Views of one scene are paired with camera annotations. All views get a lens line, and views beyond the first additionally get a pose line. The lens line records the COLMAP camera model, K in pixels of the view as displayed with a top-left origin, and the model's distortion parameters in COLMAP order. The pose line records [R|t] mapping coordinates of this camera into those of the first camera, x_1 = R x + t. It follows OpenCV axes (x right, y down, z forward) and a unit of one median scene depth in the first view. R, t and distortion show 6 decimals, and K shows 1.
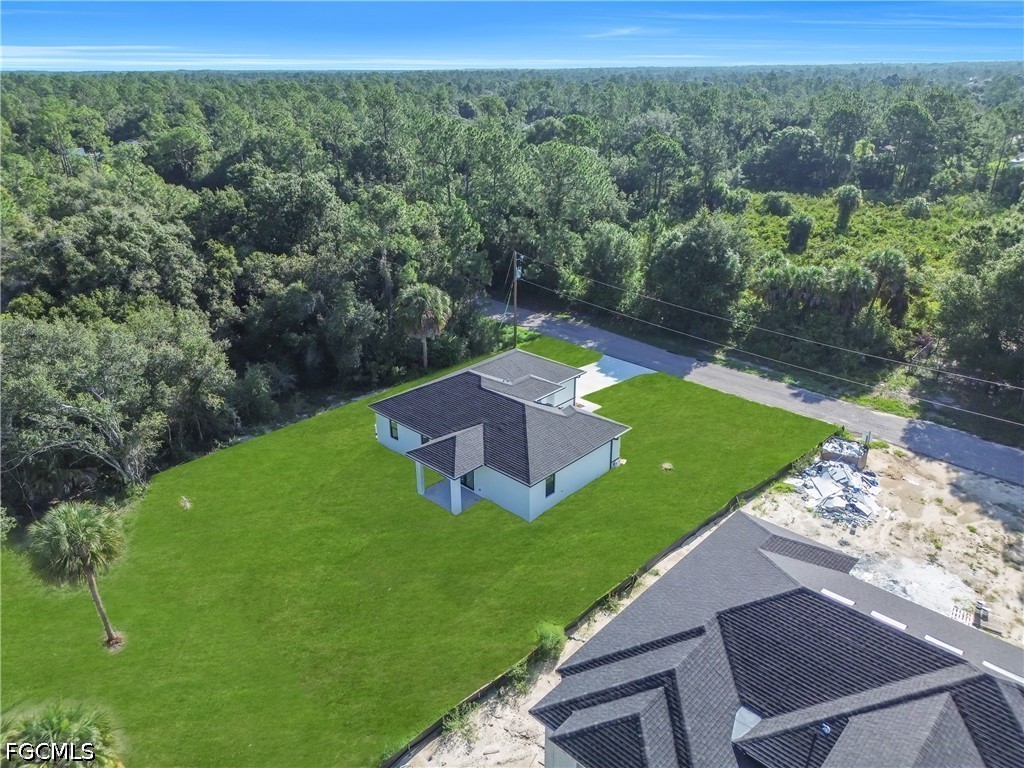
lens RADIAL K [[710.4, 0, 512.0], [0, 710.4, 384.0], [0, 0, 1]] dist [0.067433, -0.068492]
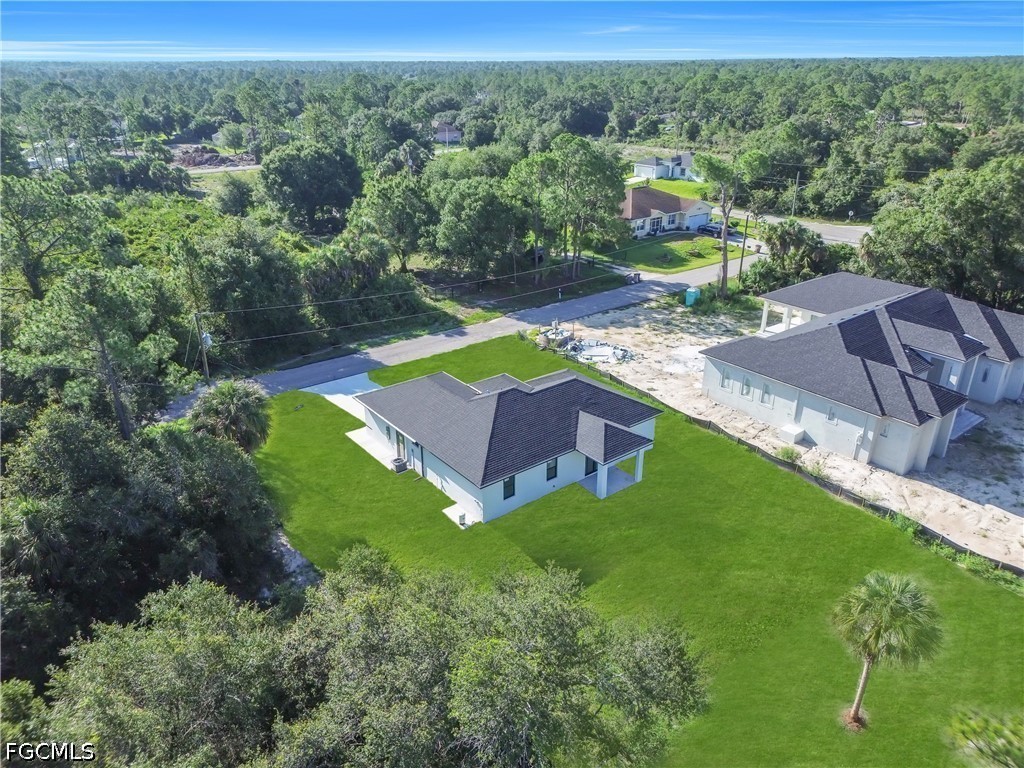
lens RADIAL K [[710.4, 0, 512.0], [0, 710.4, 384.0], [0, 0, 1]] dist [0.067433, -0.068492]
pose [[0.147428, -0.394808, 0.906858, -0.803585], [0.400581, 0.862148, 0.310220, -0.276841], [-0.904323, 0.317535, 0.285257, 0.659678]]
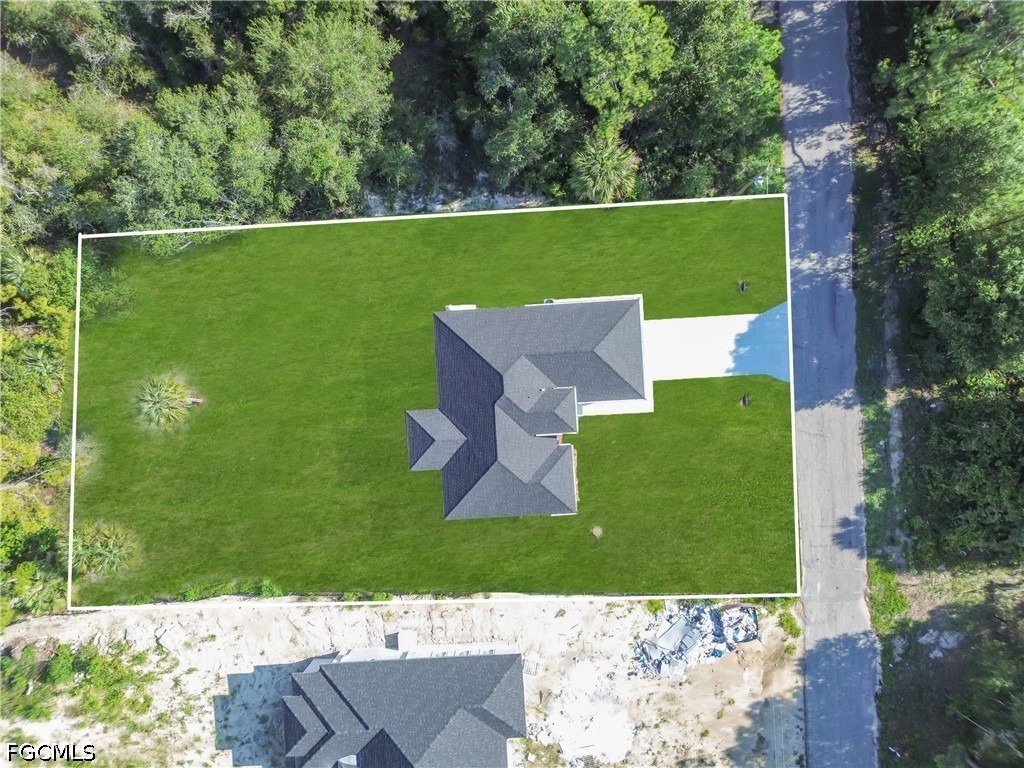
lens RADIAL K [[710.4, 0, 512.0], [0, 710.4, 384.0], [0, 0, 1]] dist [0.067433, -0.068492]
pose [[0.729203, 0.684277, -0.005291, -0.031882], [-0.262567, 0.286929, 0.921266, -0.864549], [0.631919, -0.670401, 0.388898, 0.557672]]
